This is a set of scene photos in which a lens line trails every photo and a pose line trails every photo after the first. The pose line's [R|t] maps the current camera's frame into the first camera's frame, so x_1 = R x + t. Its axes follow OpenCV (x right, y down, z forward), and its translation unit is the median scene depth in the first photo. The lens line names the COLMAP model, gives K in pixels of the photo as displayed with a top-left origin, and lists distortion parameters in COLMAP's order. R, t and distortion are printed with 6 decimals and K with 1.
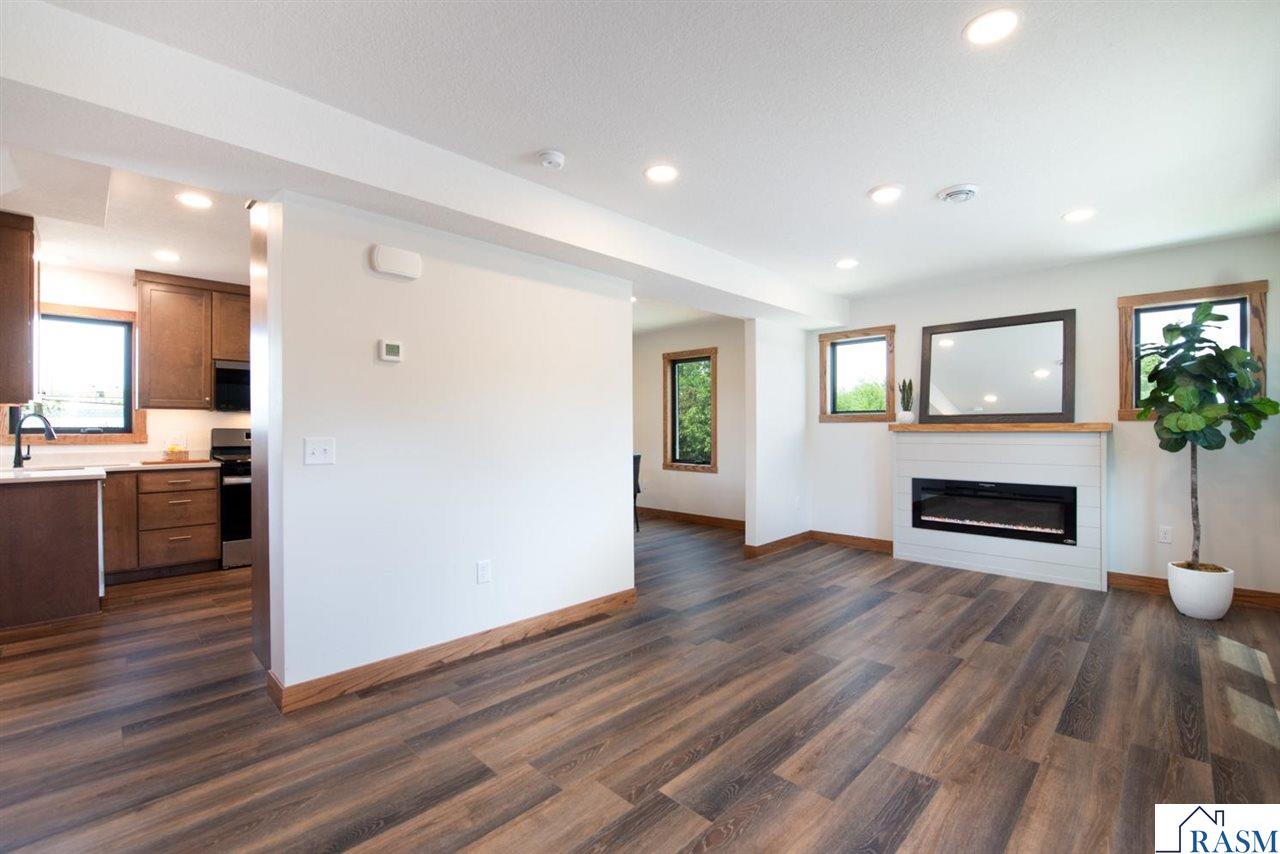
lens RADIAL K [[553.1, 0, 630.9], [0, 553.1, 428.1], [0, 0, 1]] dist [-0.001750, -0.000307]
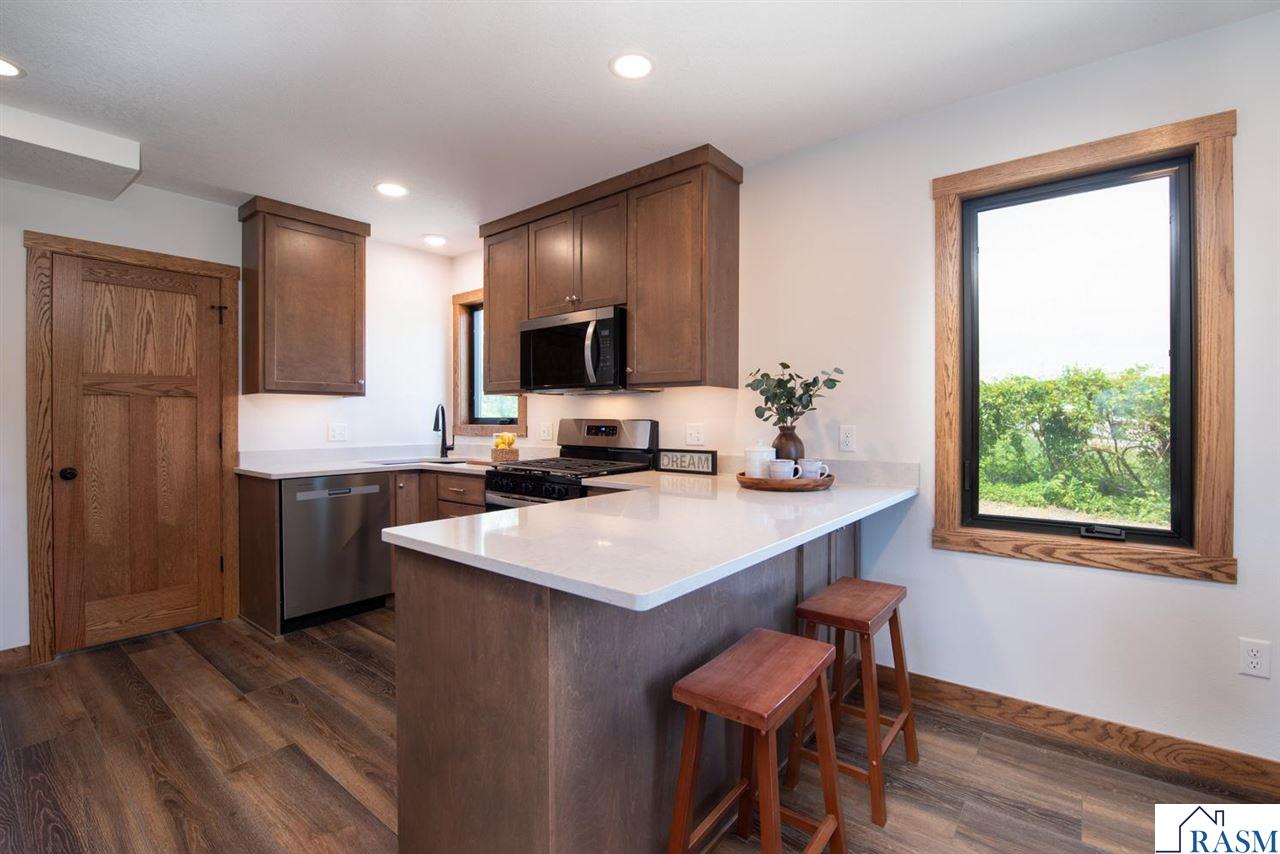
lens RADIAL K [[559.8, 0, 638.1], [0, 559.8, 422.0], [0, 0, 1]] dist [-0.020796, -0.000478]
pose [[0.113296, 0.003515, -0.993555, -0.051037], [0.001524, 0.999992, 0.003711, 0.003451], [0.993560, -0.001935, 0.113290, 1.882454]]
